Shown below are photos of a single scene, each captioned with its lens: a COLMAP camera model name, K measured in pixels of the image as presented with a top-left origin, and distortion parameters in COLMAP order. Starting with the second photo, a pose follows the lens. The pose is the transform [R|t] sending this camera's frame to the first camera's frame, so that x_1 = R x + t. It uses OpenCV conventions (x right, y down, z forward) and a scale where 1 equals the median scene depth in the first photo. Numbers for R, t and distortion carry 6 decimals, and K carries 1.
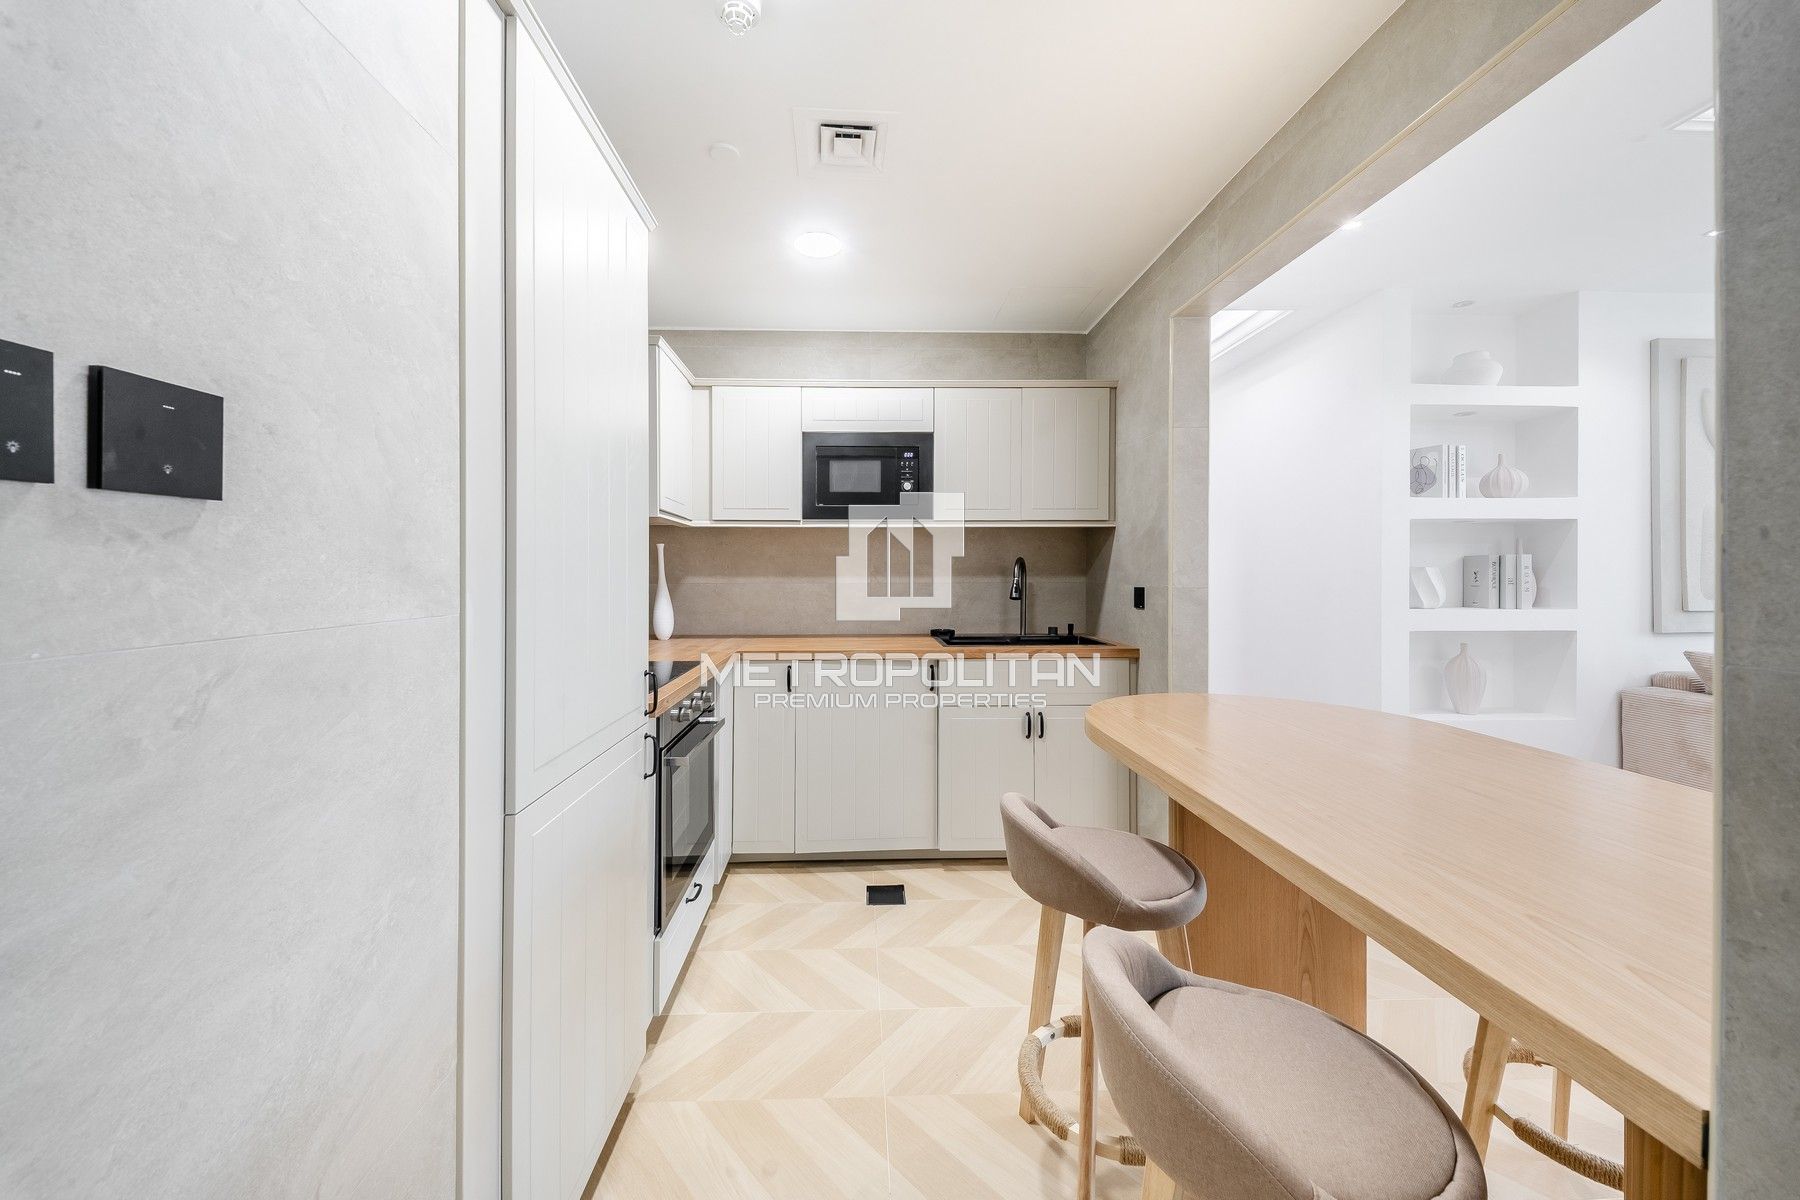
lens RADIAL K [[641.6, 0, 880.5], [0, 641.6, 581.0], [0, 0, 1]] dist [0.014339, -0.000101]
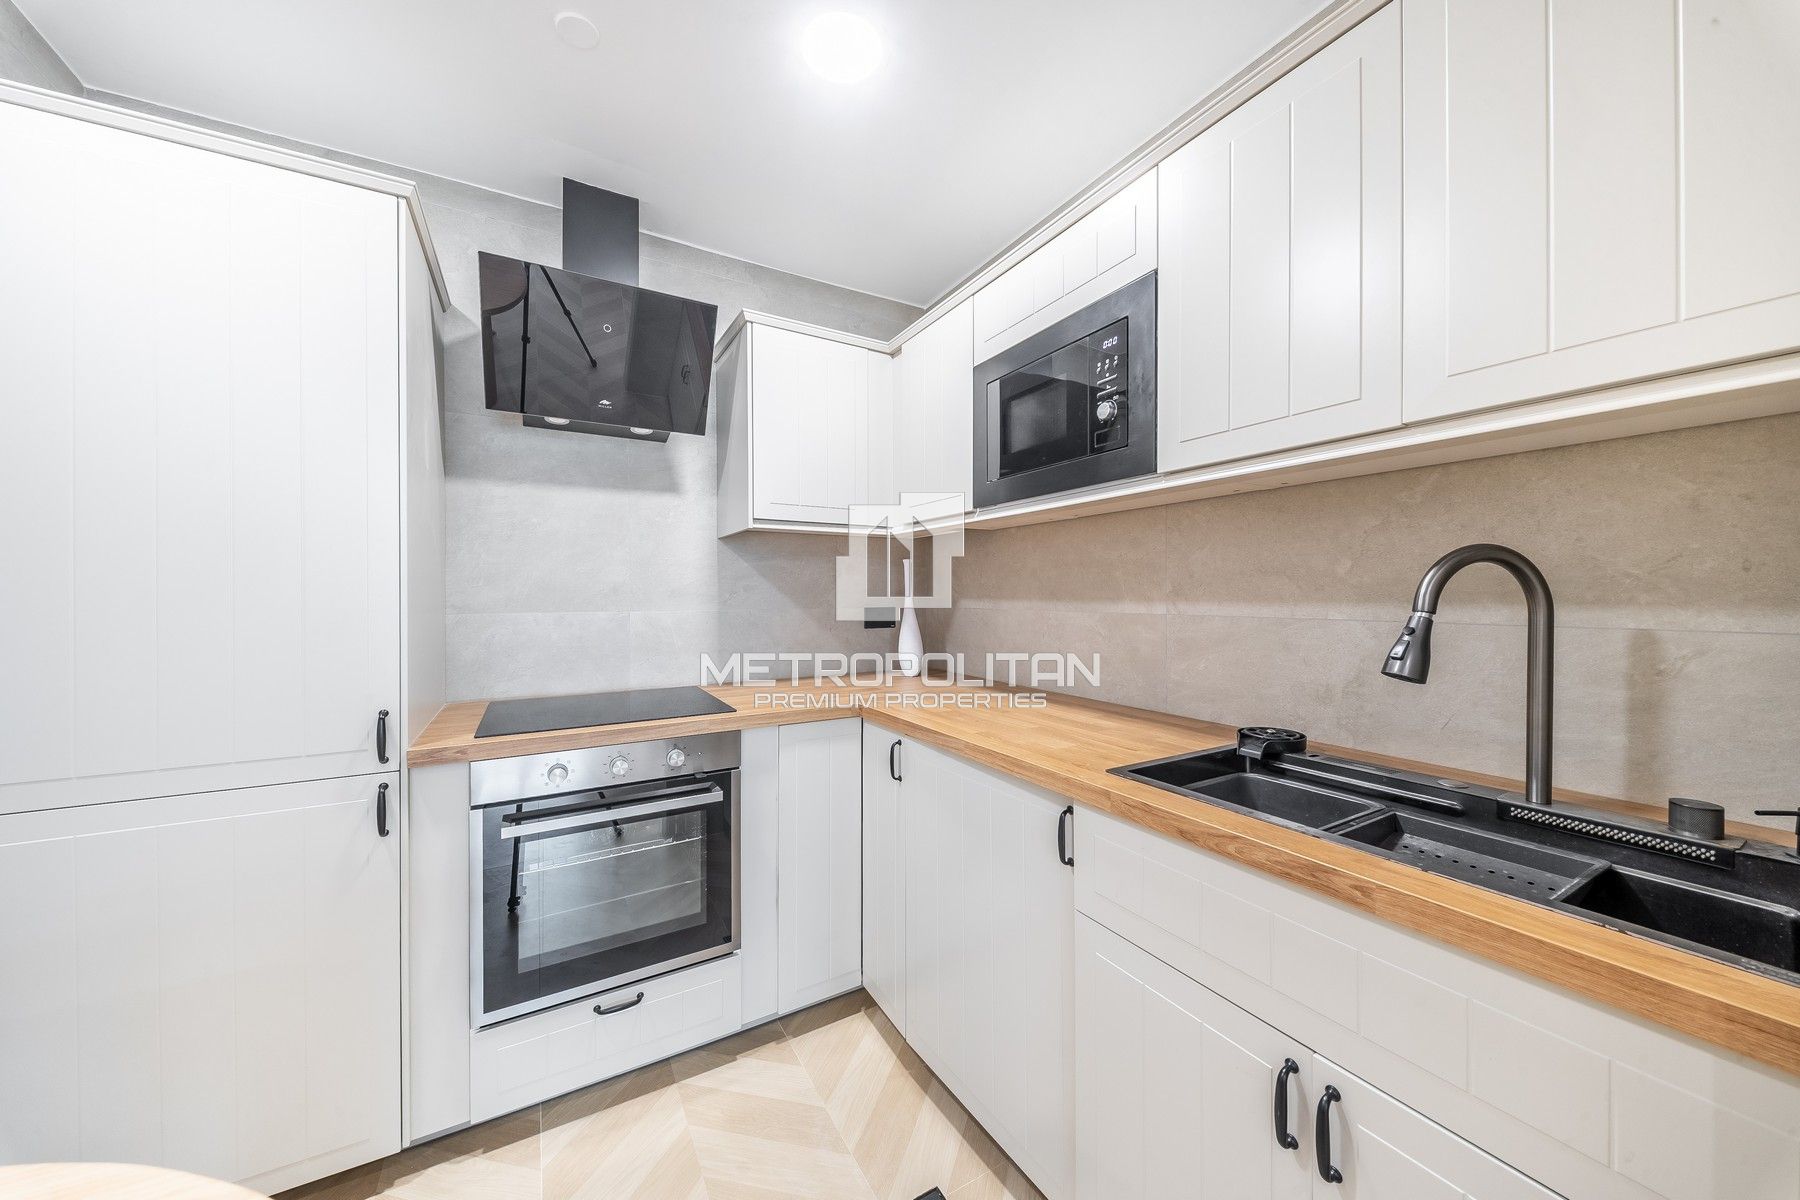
lens RADIAL K [[619.2, 0, 898.1], [0, 619.2, 598.7], [0, 0, 1]] dist [0.020214, -0.008691]
pose [[0.470836, 0.005832, -0.882202, 0.345203], [-0.009548, 0.999953, 0.001515, -0.008655], [0.882169, 0.007710, 0.470869, 0.603961]]
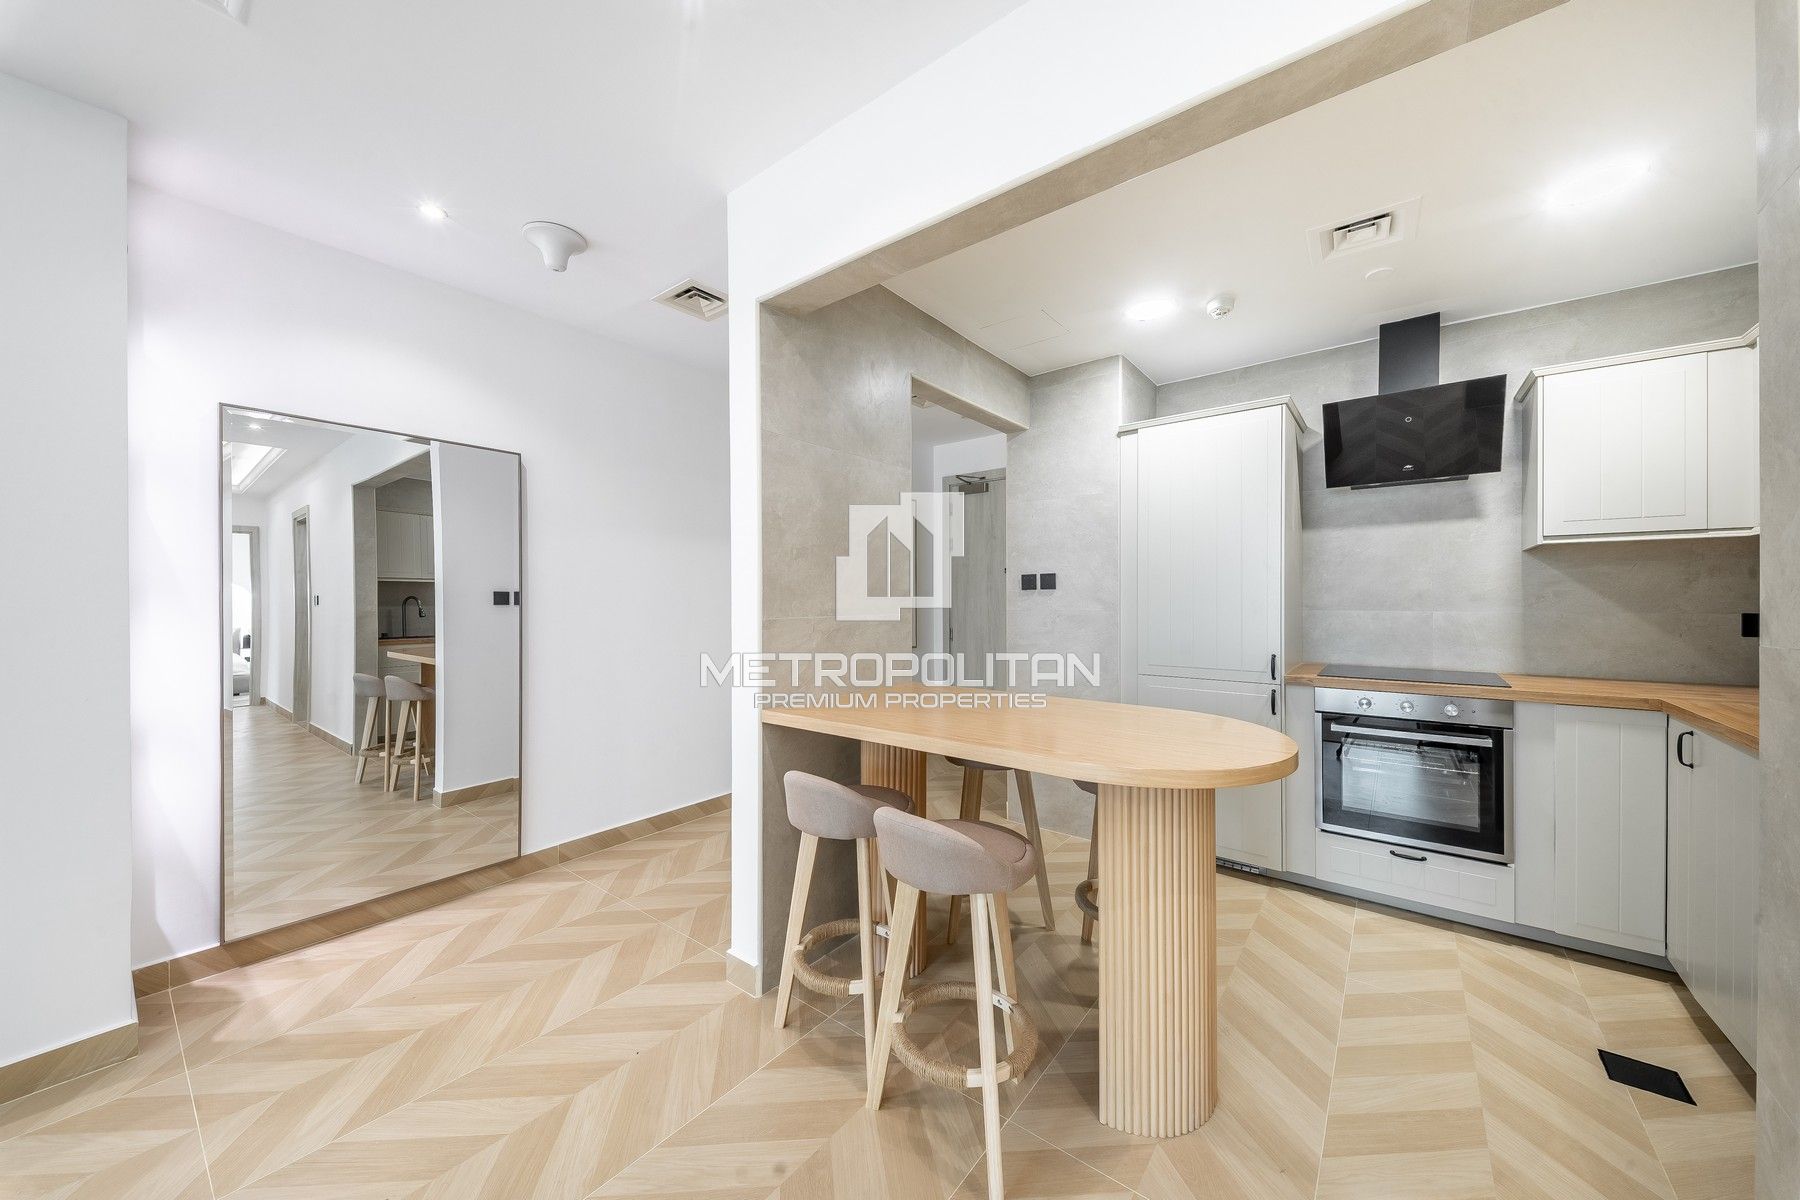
lens RADIAL K [[625.8, 0, 908.2], [0, 625.8, 601.2], [0, 0, 1]] dist [0.020637, -0.008877]
pose [[-0.641051, 0.005660, -0.767478, 0.811533], [-0.006447, 0.999898, 0.012759, -0.012505], [0.767471, 0.013127, -0.640949, 0.668007]]
